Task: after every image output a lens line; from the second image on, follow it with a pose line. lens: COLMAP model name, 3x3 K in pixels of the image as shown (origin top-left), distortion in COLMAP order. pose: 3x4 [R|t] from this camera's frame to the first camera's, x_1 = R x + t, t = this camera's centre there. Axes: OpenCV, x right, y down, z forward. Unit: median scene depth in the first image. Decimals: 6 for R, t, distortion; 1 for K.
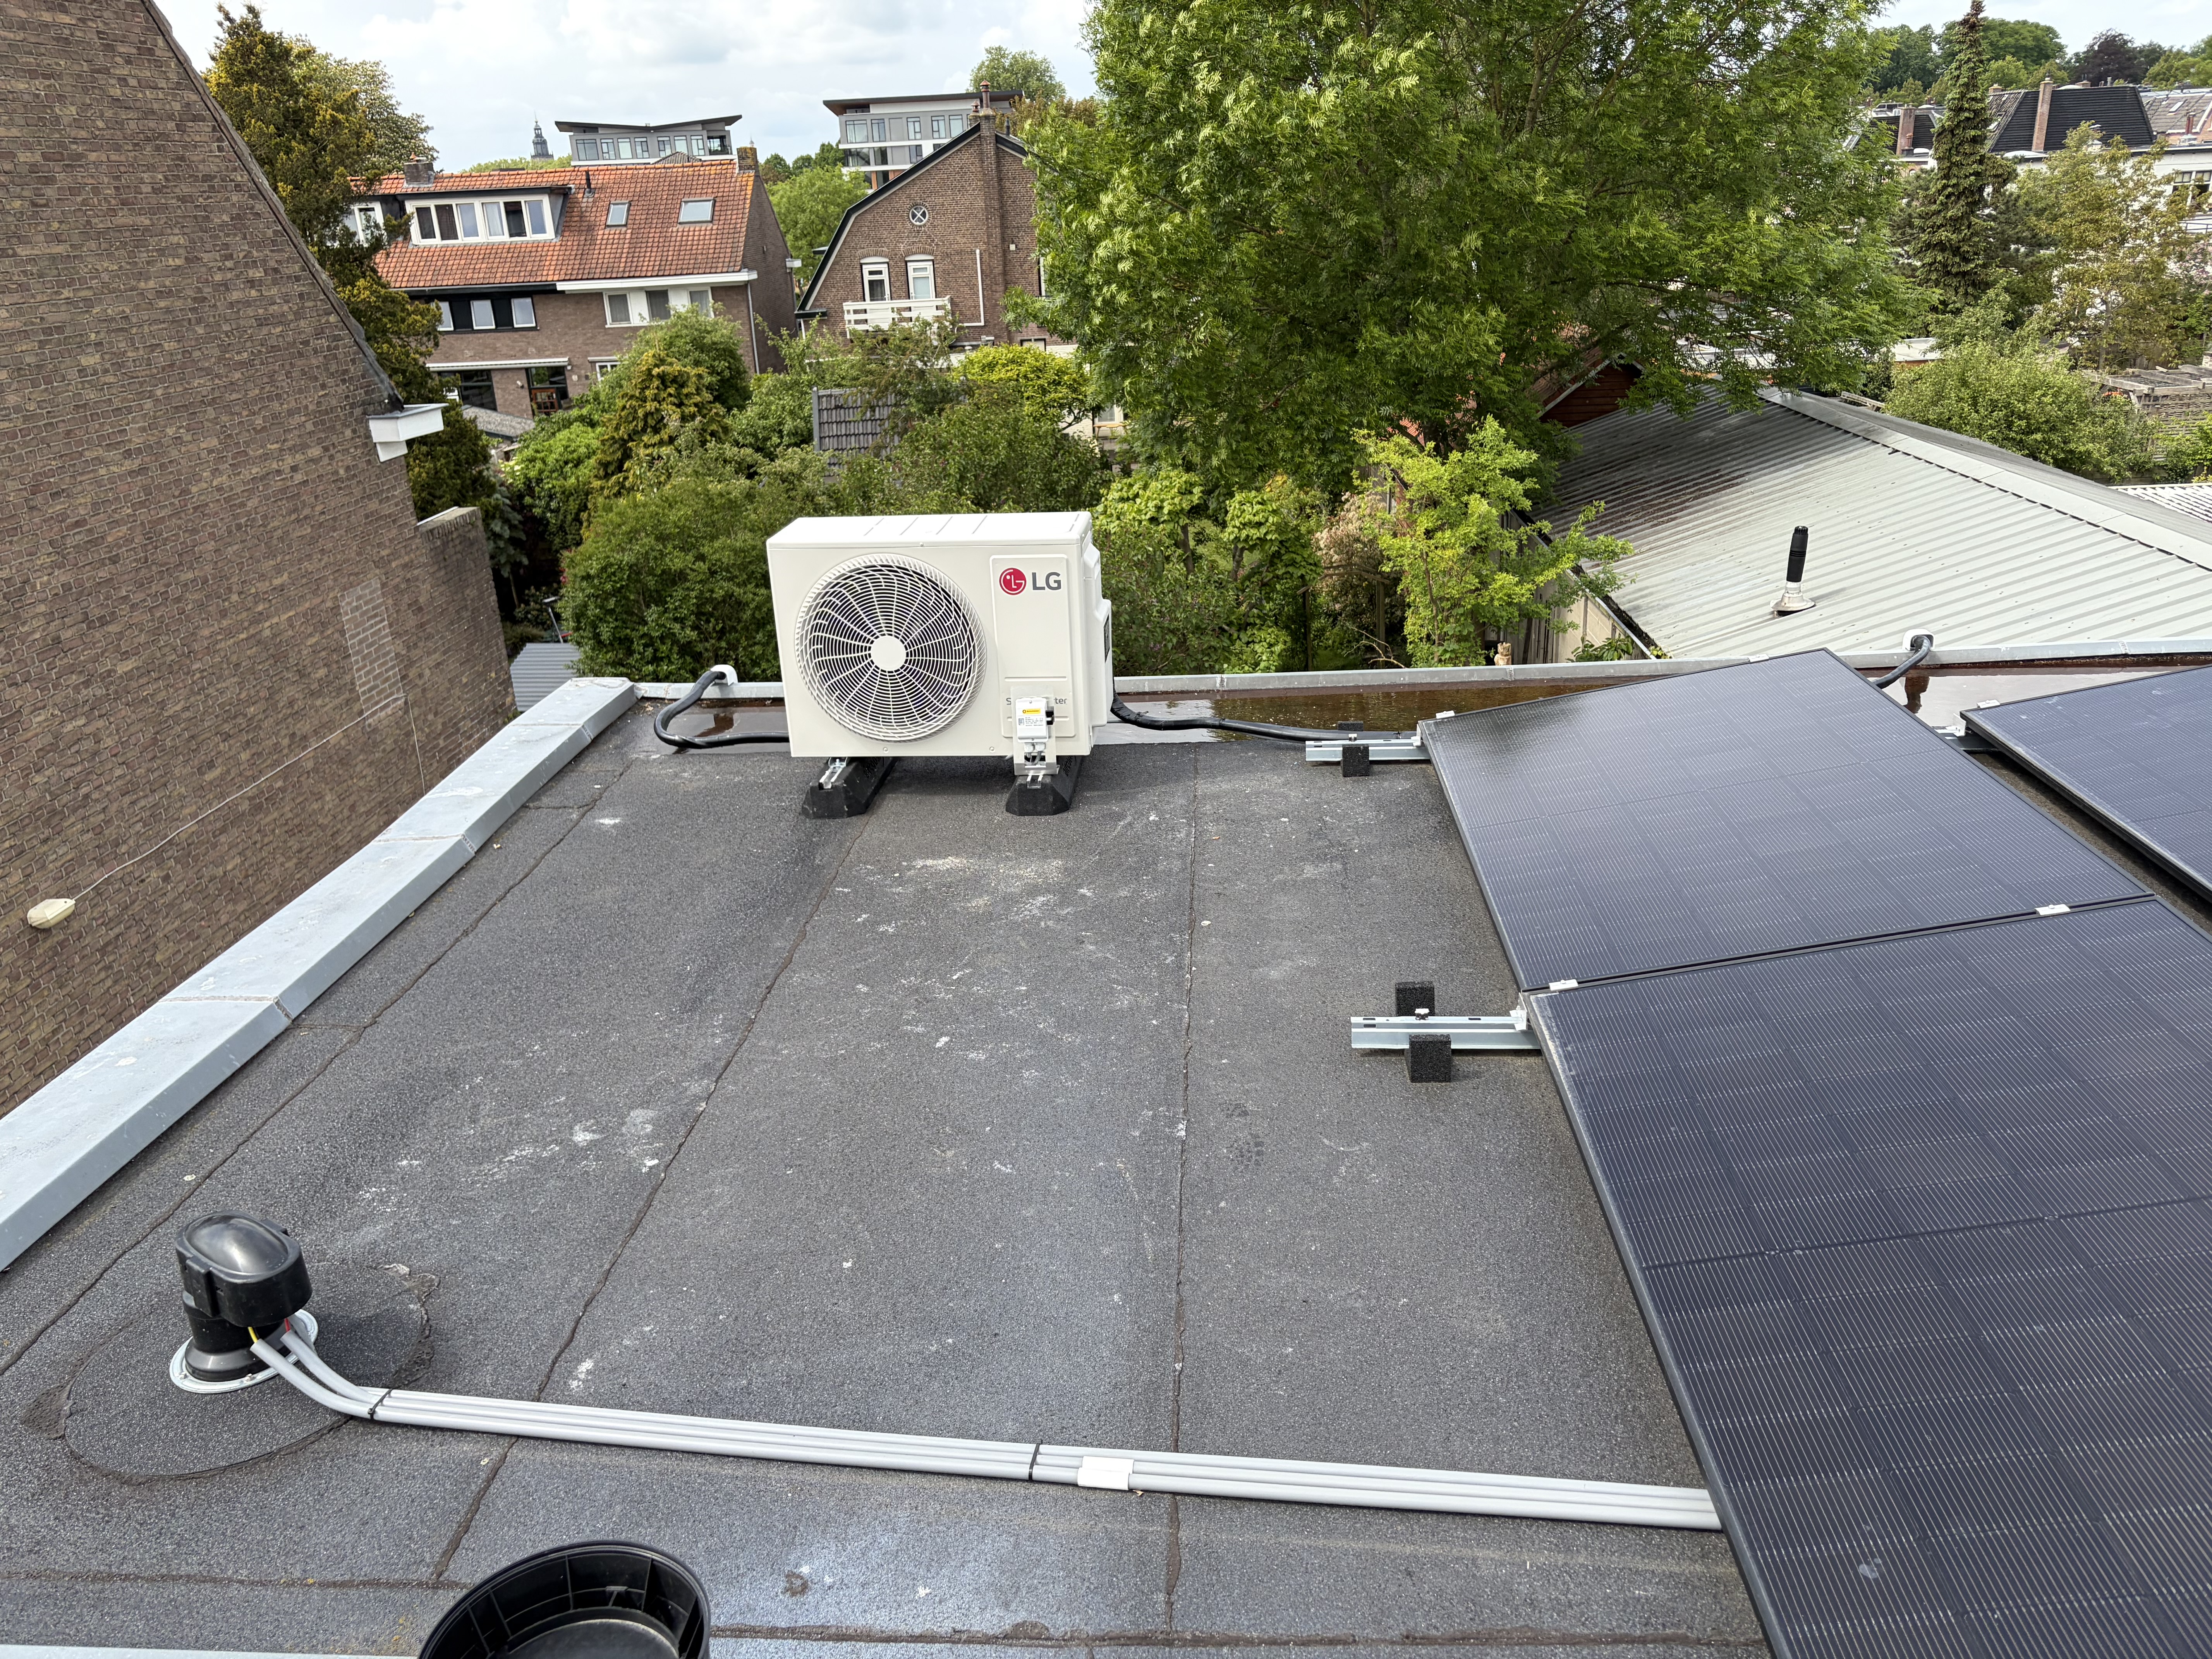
lens RADIAL K [[1681.2, 0, 1081.4], [0, 1681.2, 823.9], [0, 0, 1]] dist [0.062912, -0.070988]
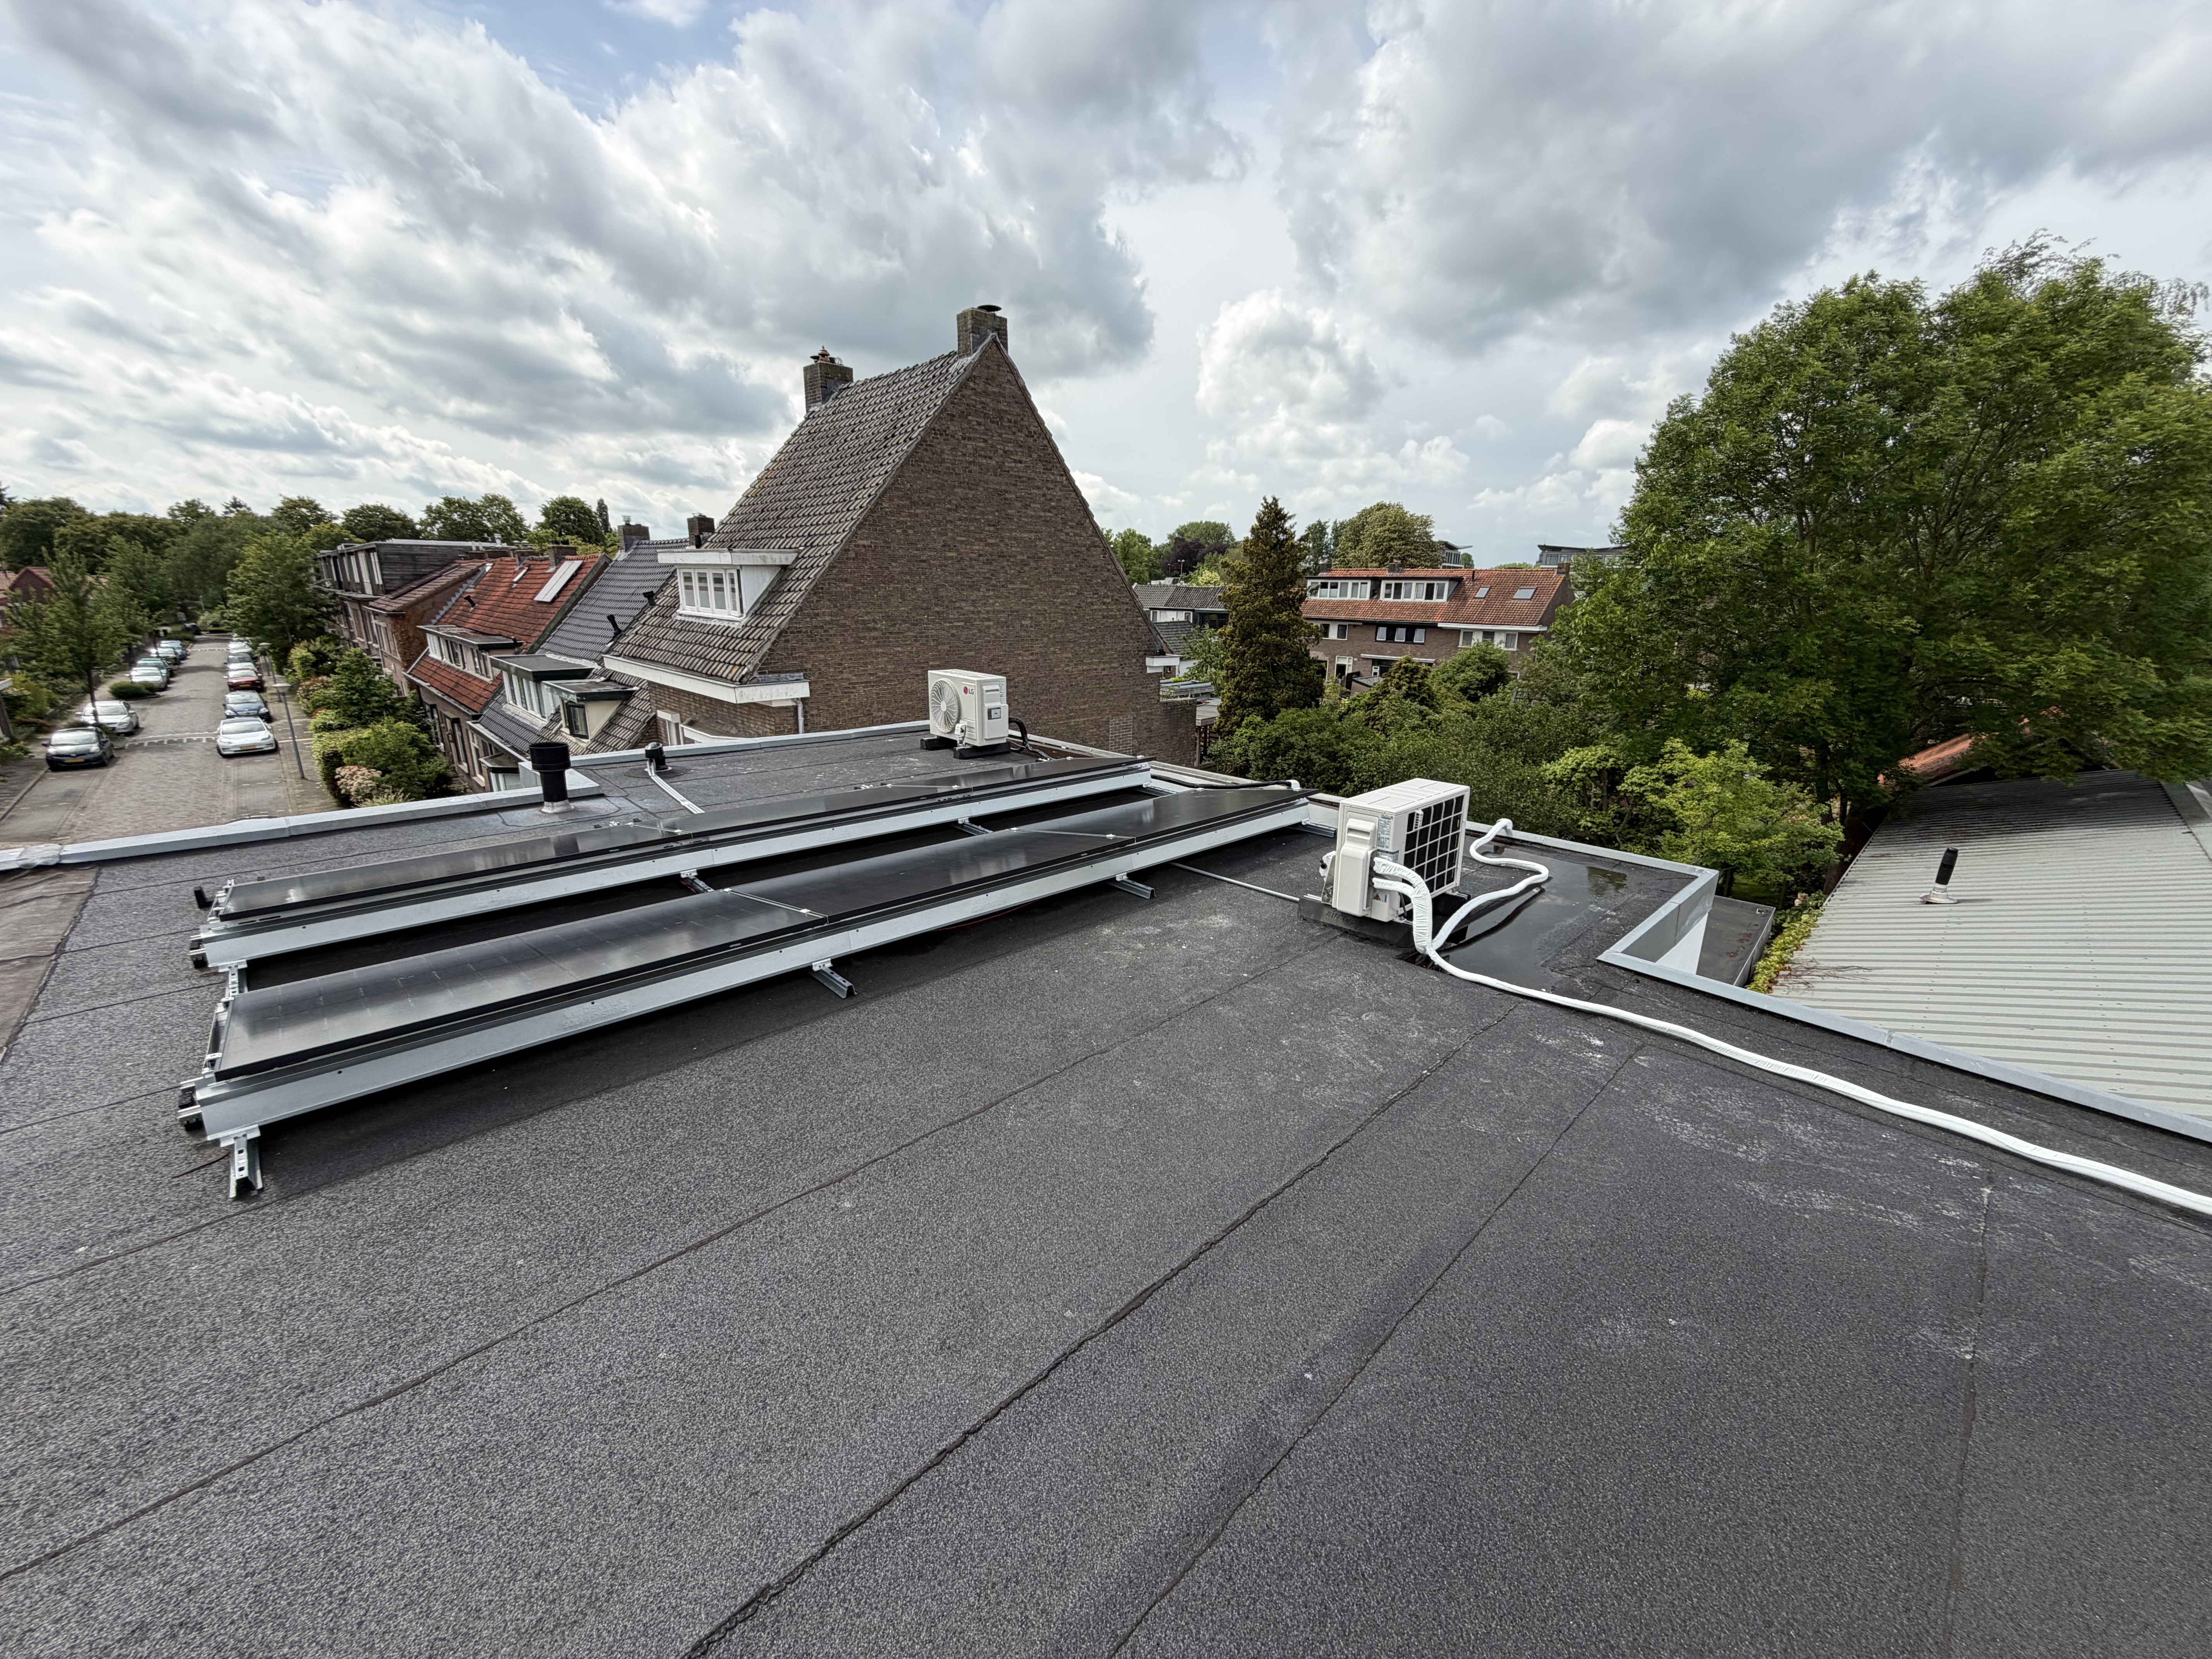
lens RADIAL K [[876.4, 0, 1106.0], [0, 876.4, 829.5], [0, 0, 1]] dist [0.001092, 0.000065]
pose [[0.740476, 0.240723, -0.627493, 0.129793], [-0.286317, 0.957680, 0.029523, -0.000849], [0.608044, 0.157801, 0.778063, -0.016623]]
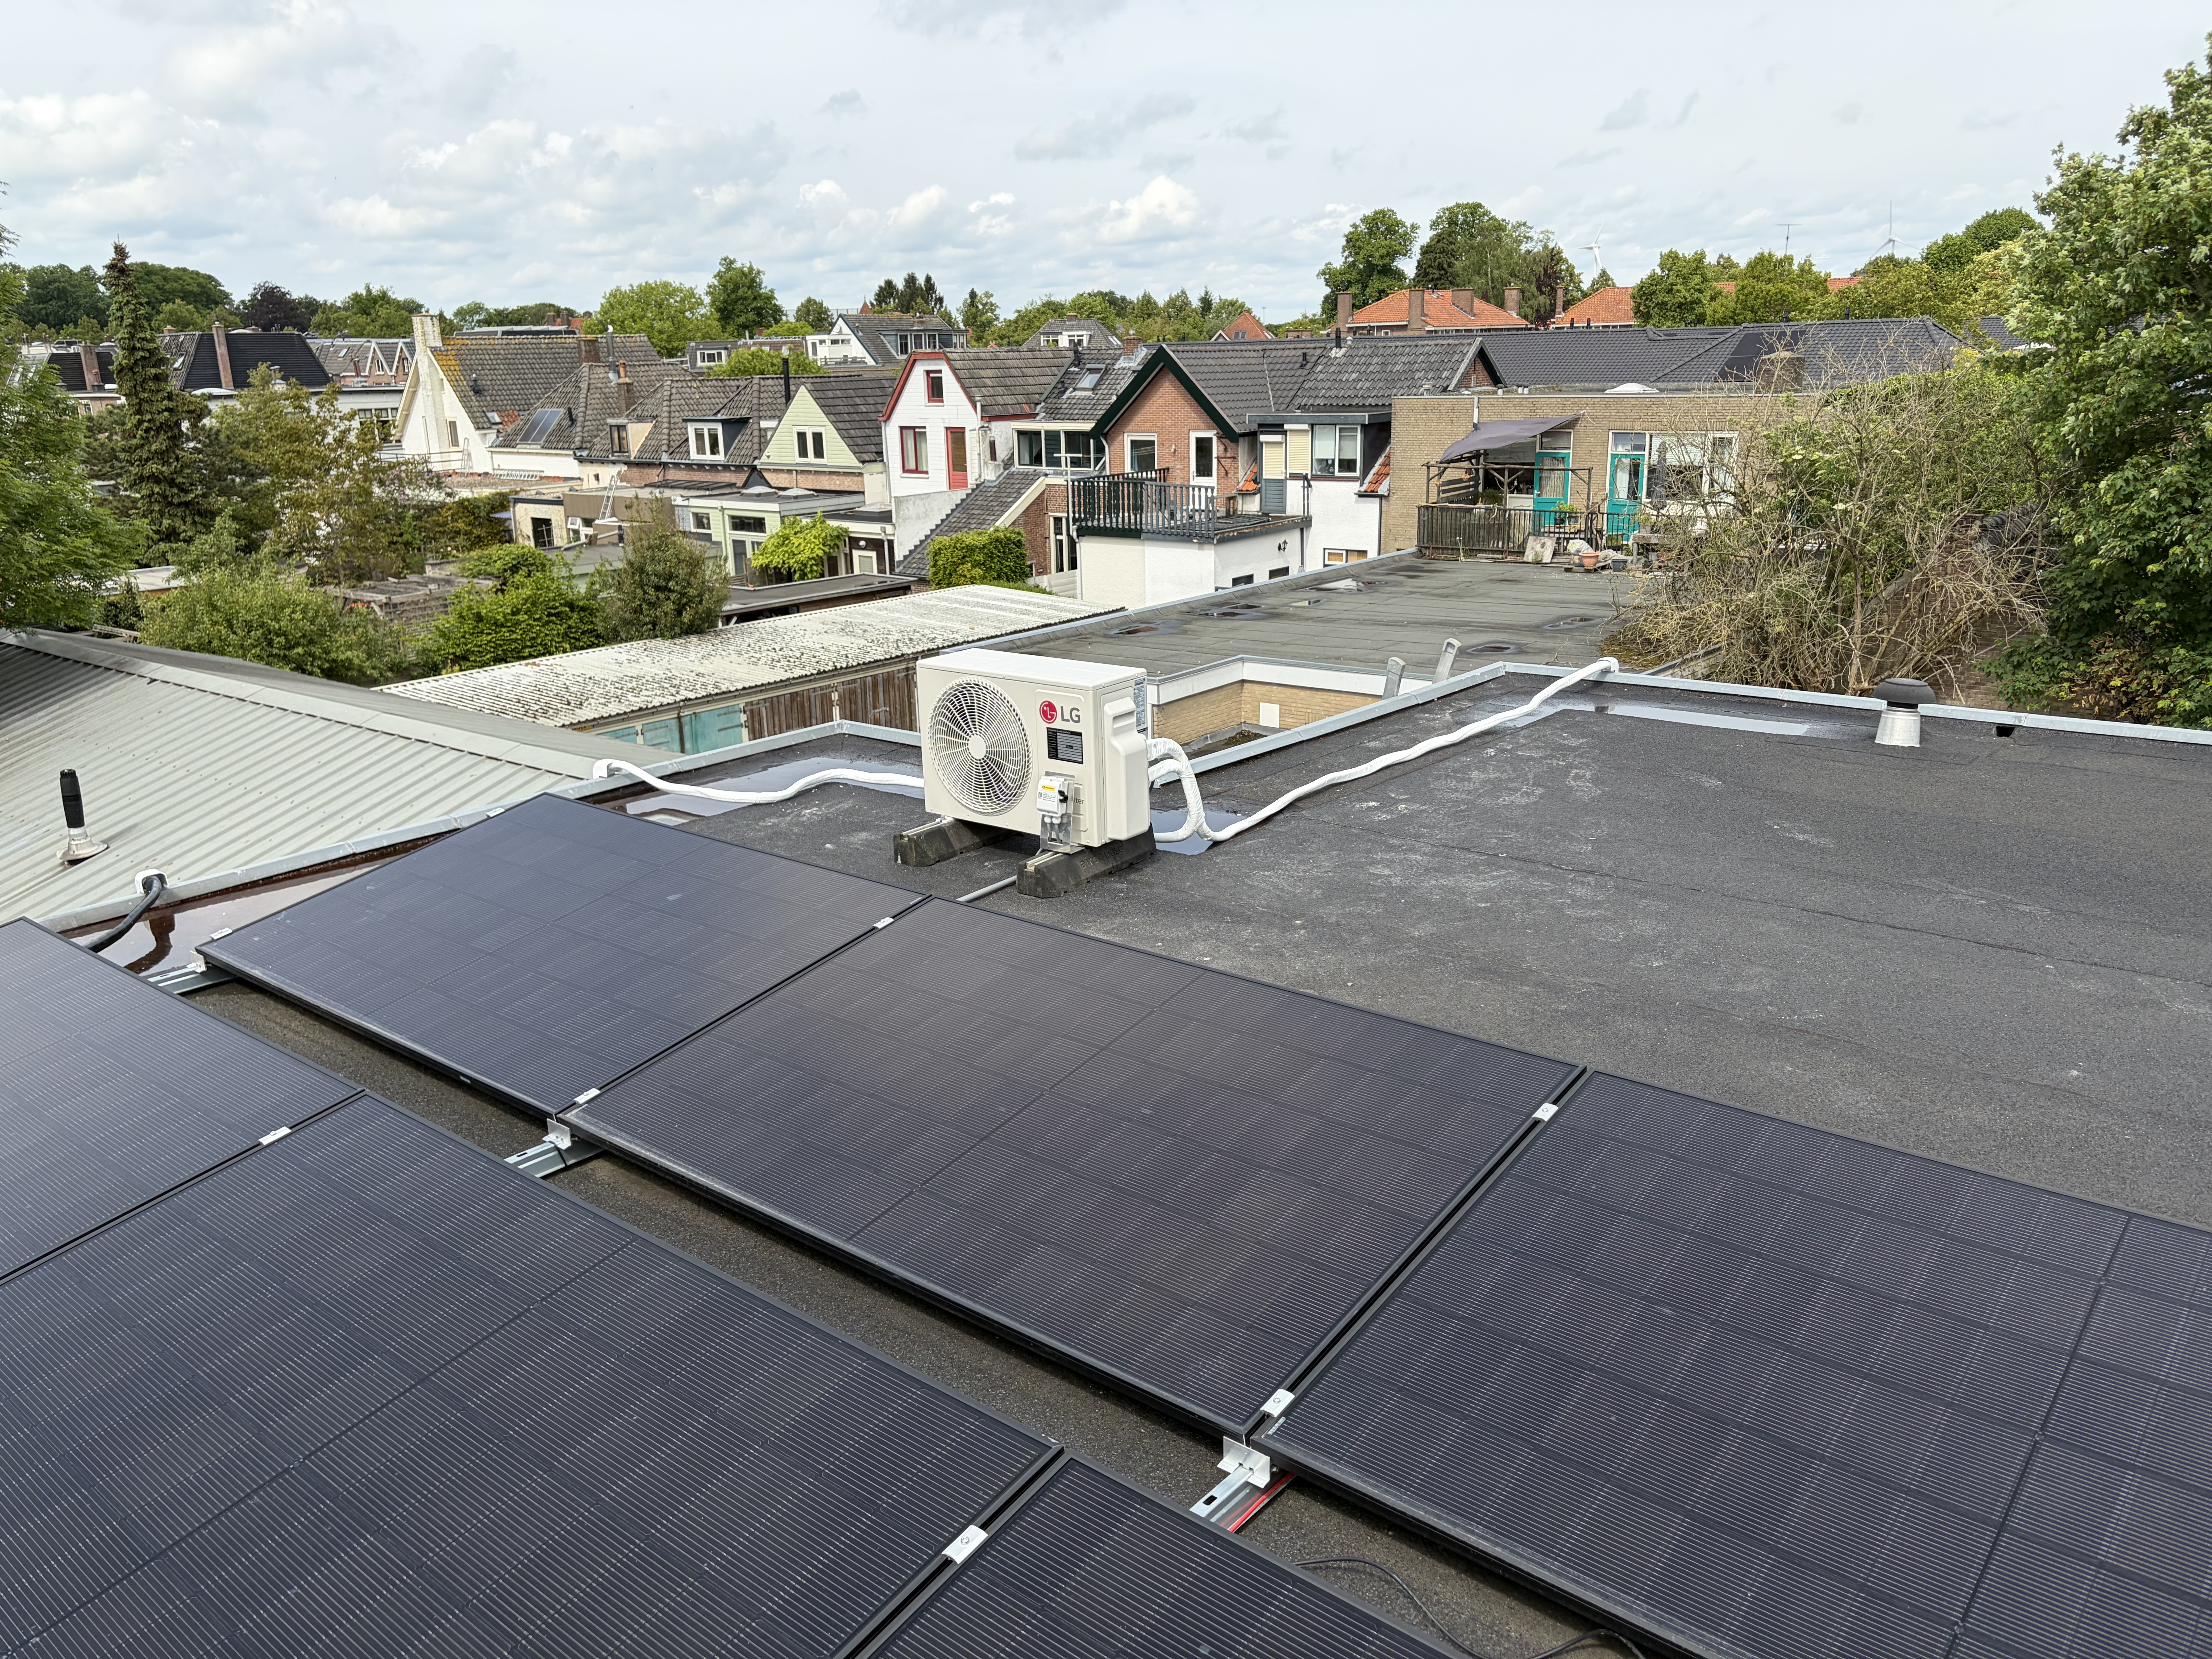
lens RADIAL K [[1681.2, 0, 1081.4], [0, 1681.2, 823.9], [0, 0, 1]] dist [0.062912, -0.070988]
pose [[0.597537, -0.184882, 0.780236, 0.006942], [0.280928, 0.959651, 0.012249, -0.000284], [-0.751019, 0.211871, 0.625365, -0.001194]]
